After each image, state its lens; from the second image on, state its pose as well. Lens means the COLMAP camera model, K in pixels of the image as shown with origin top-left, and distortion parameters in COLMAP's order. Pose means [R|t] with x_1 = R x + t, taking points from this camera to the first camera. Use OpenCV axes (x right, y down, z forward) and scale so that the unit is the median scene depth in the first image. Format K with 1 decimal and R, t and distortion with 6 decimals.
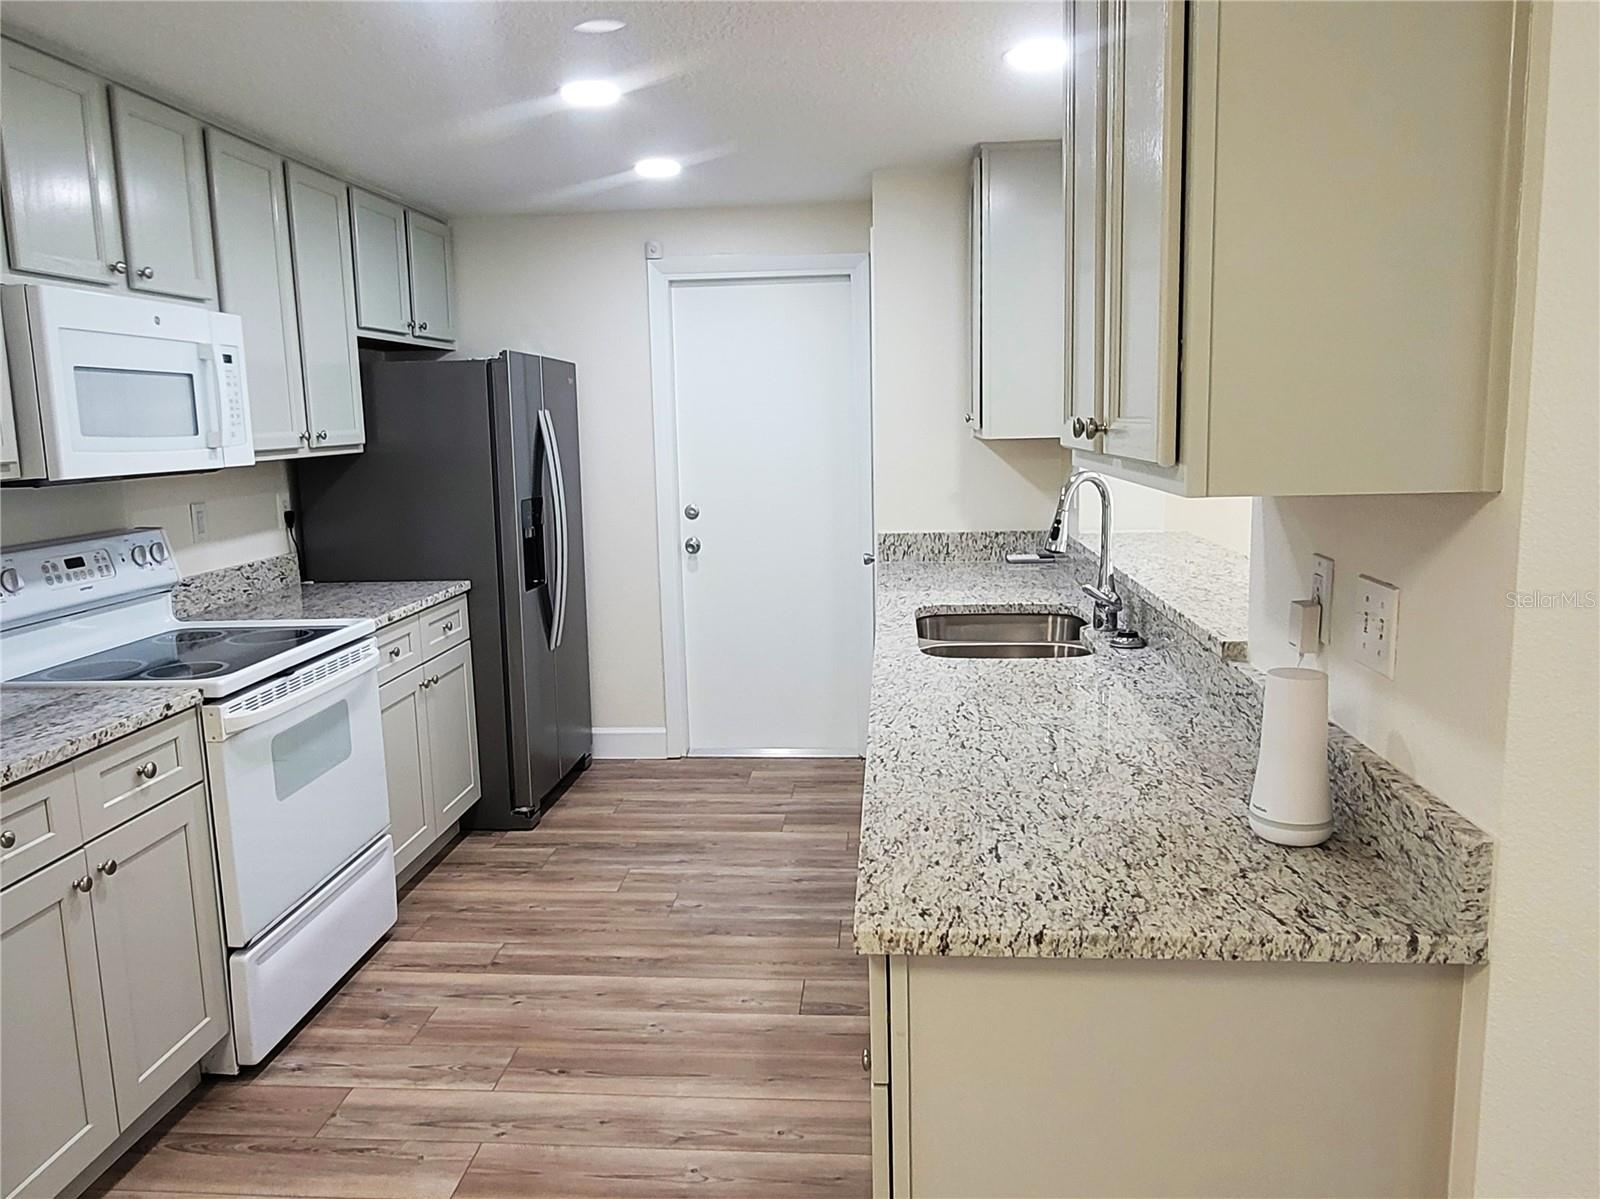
lens RADIAL K [[1157.2, 0, 800.0], [0, 1157.2, 599.5], [0, 0, 1]] dist [-0.004325, -0.005141]
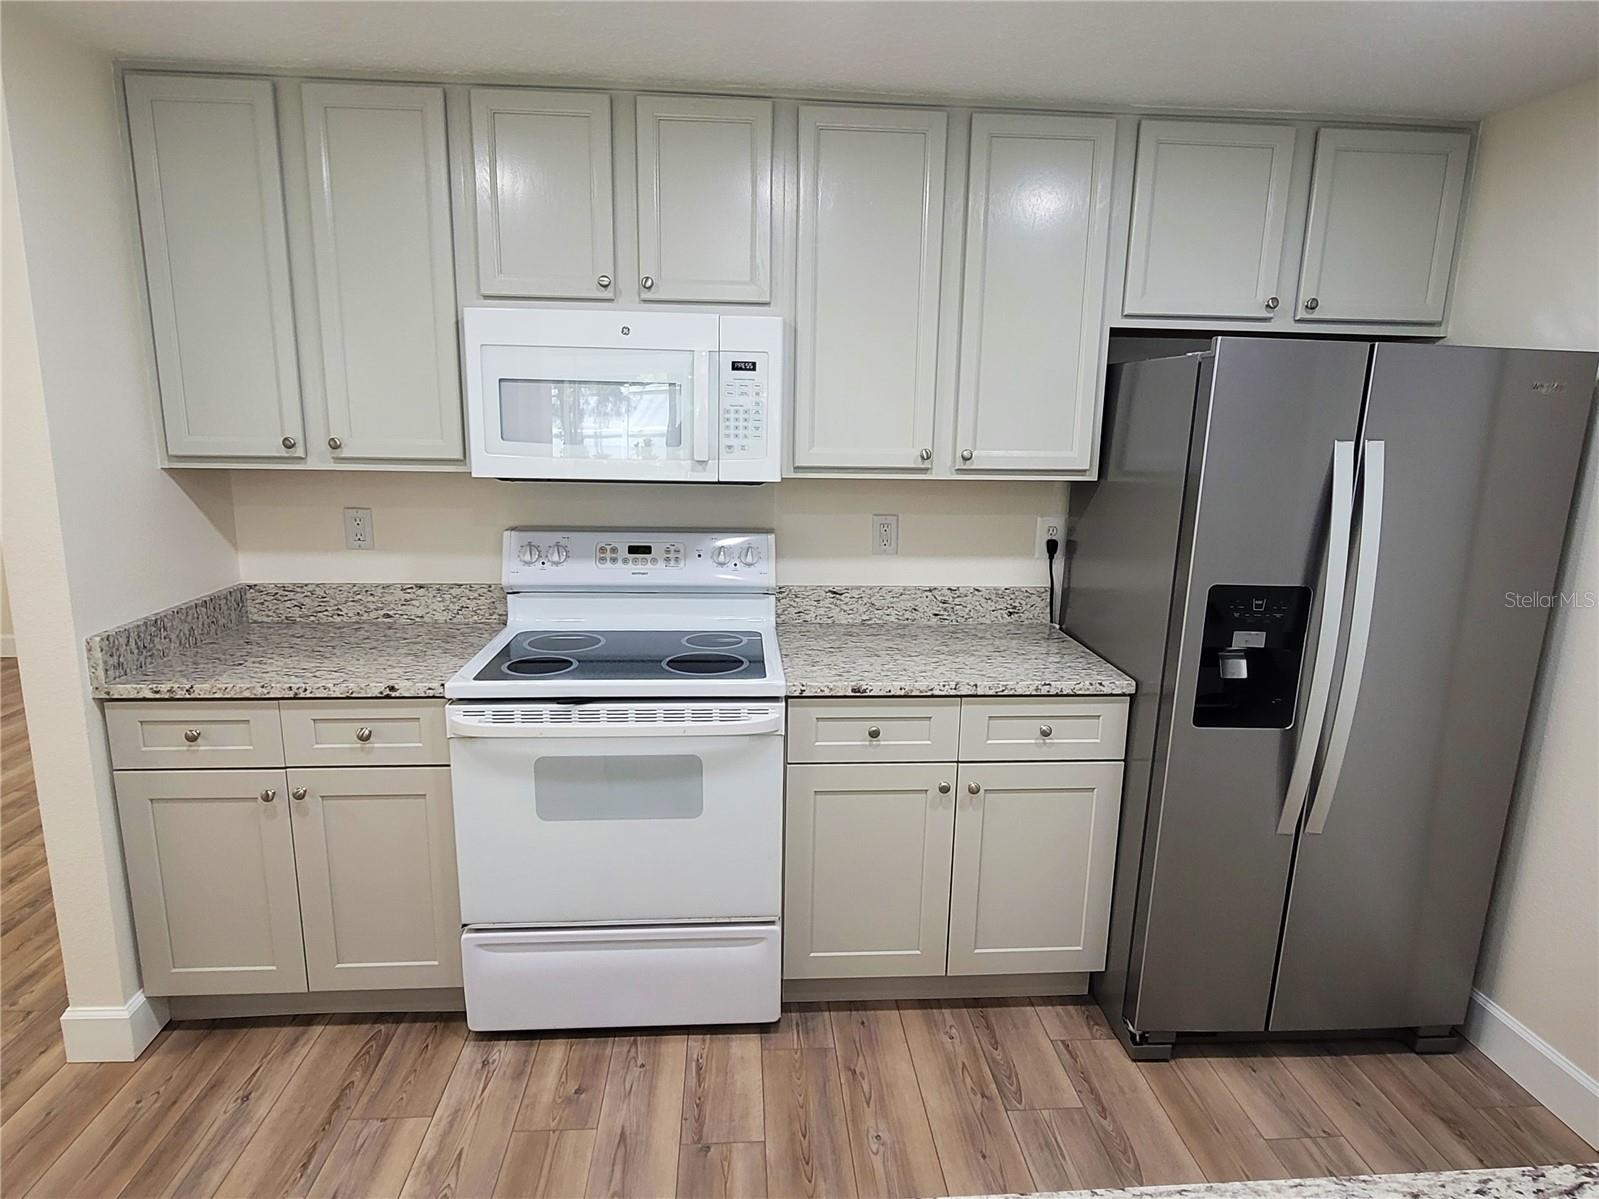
lens RADIAL K [[919.7, 0, 799.5], [0, 919.7, 599.5], [0, 0, 1]] dist [-0.001480, -0.001004]
pose [[0.149804, 0.228185, -0.962024, 0.260934], [-0.178361, 0.963277, 0.200709, -0.179812], [0.972495, 0.141520, 0.185002, 0.911862]]
